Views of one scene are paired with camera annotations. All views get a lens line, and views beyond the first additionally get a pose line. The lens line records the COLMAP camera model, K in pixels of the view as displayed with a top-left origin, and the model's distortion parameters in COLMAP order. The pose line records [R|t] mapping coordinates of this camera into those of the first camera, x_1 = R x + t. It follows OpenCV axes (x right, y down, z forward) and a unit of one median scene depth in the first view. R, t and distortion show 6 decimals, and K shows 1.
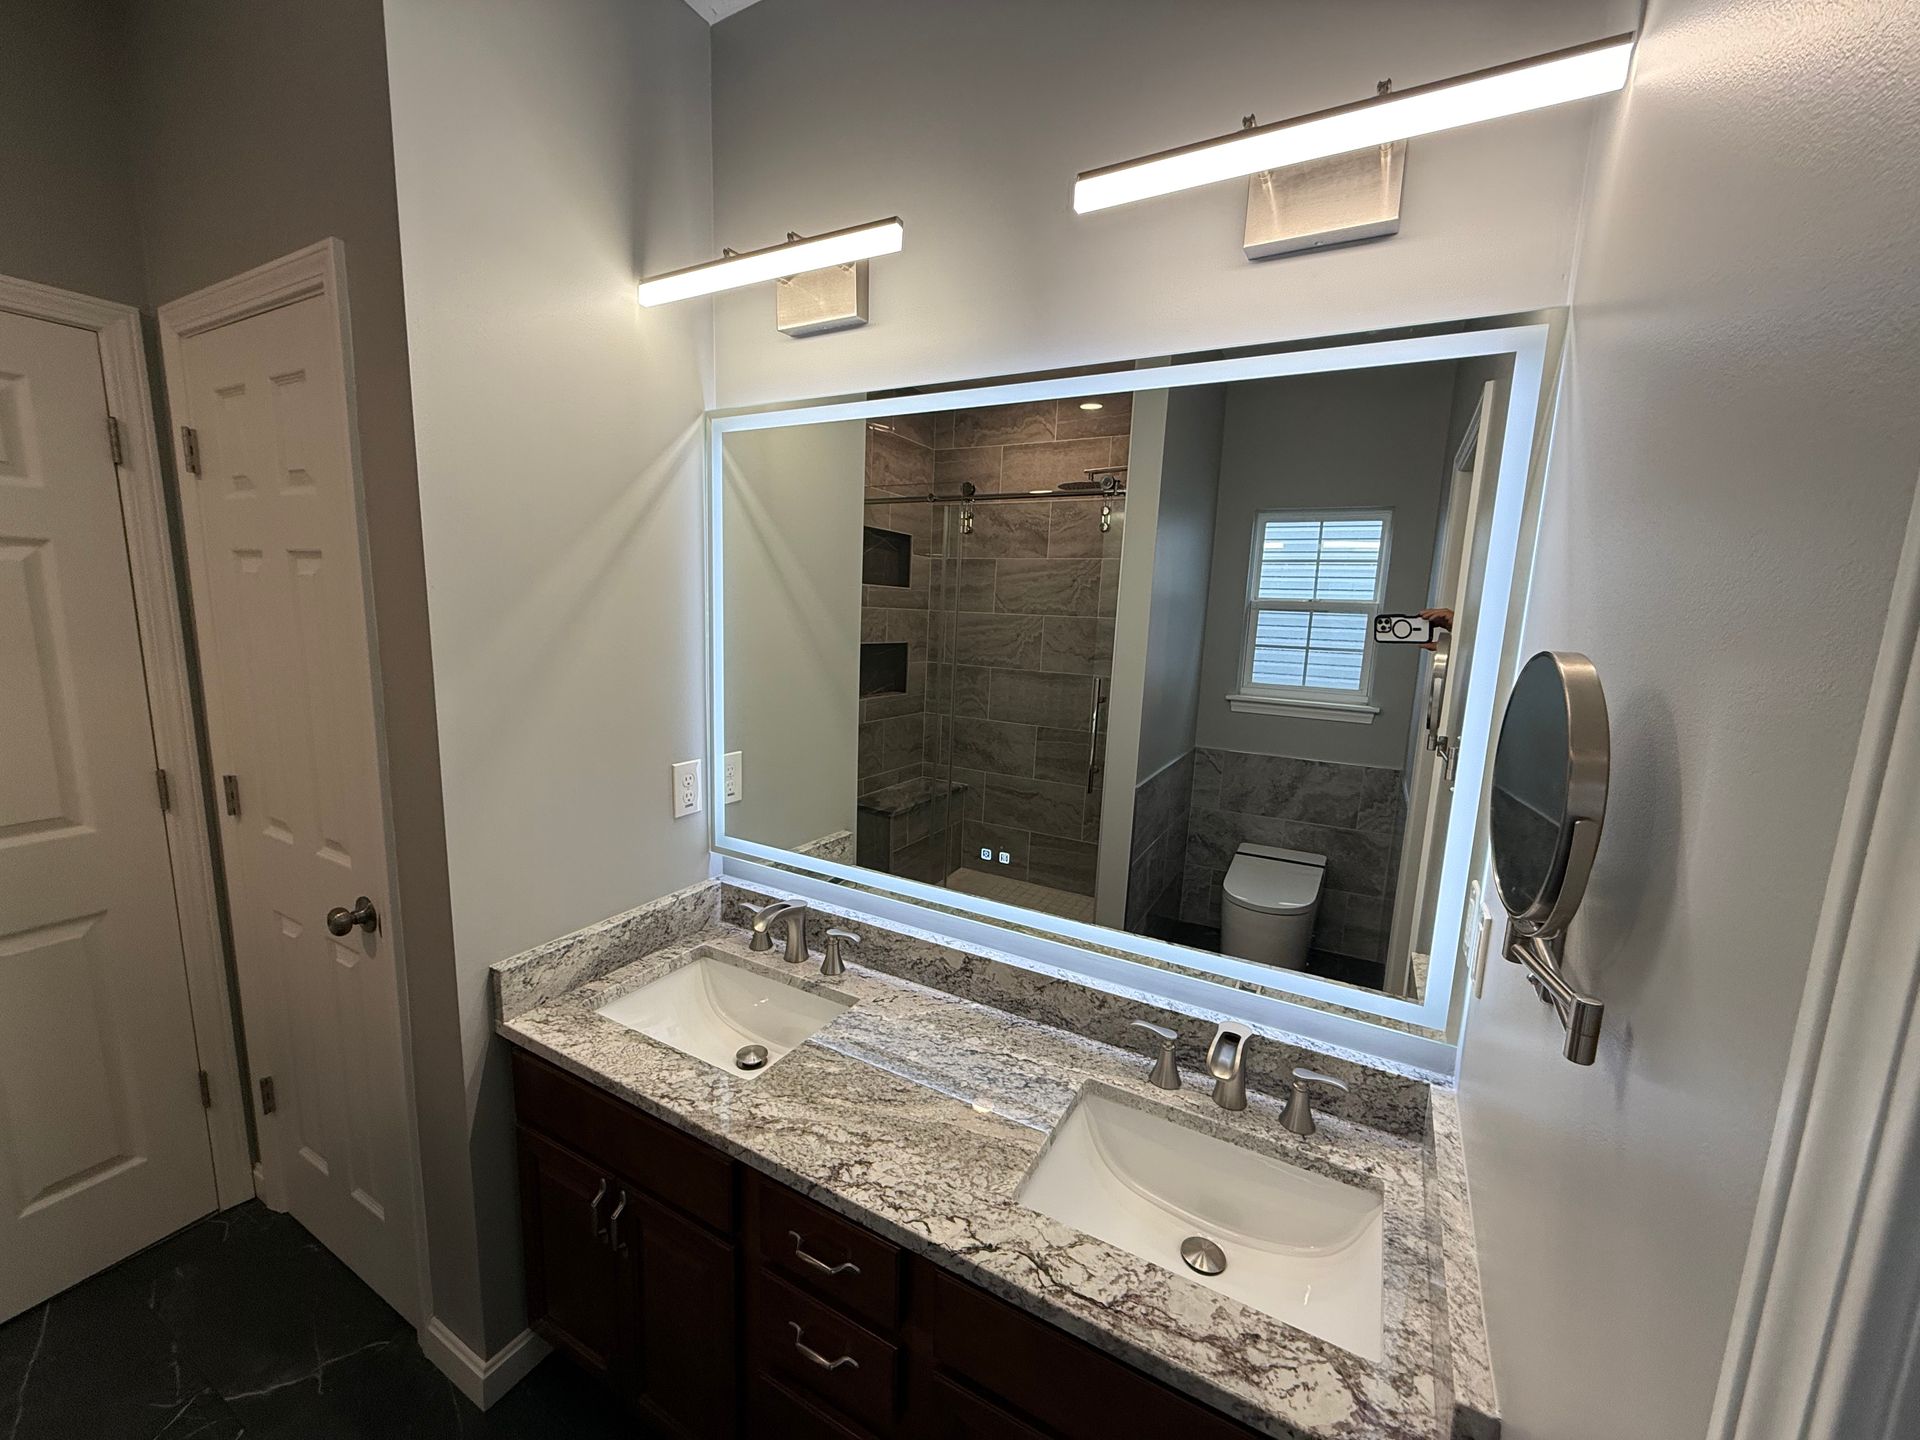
lens RADIAL K [[771.9, 0, 952.9], [0, 771.9, 716.2], [0, 0, 1]] dist [-0.000260, -0.000219]
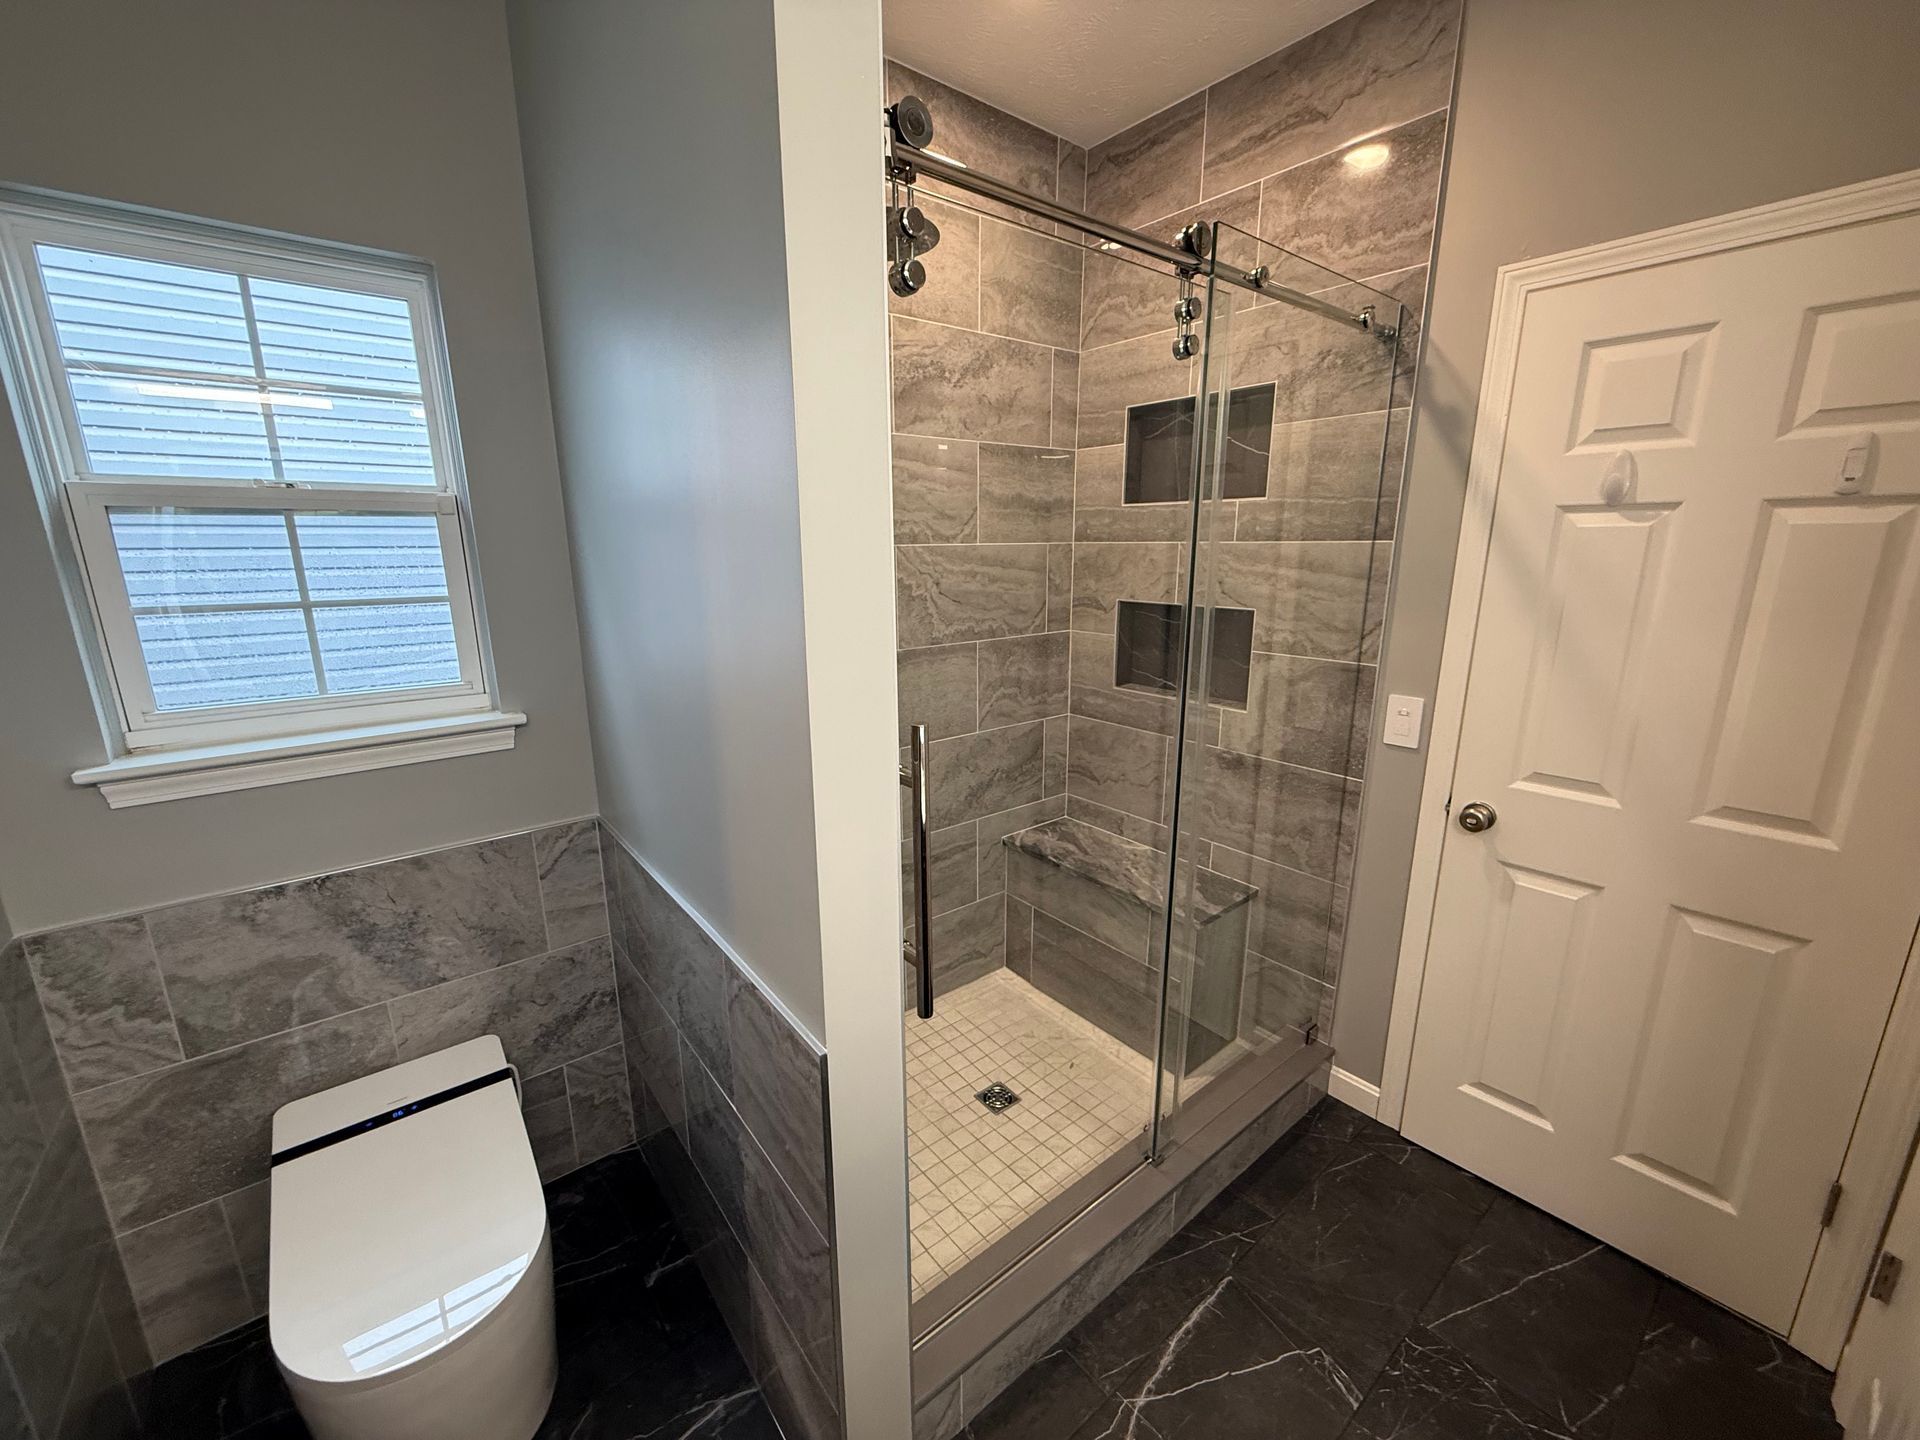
lens RADIAL K [[771.9, 0, 952.1], [0, 771.9, 720.4], [0, 0, 1]] dist [-0.000260, -0.000219]
pose [[0.382119, -0.250637, 0.889475, 0.211776], [0.160411, 0.965896, 0.203258, -0.057648], [-0.910084, 0.065013, 0.409292, 0.526011]]
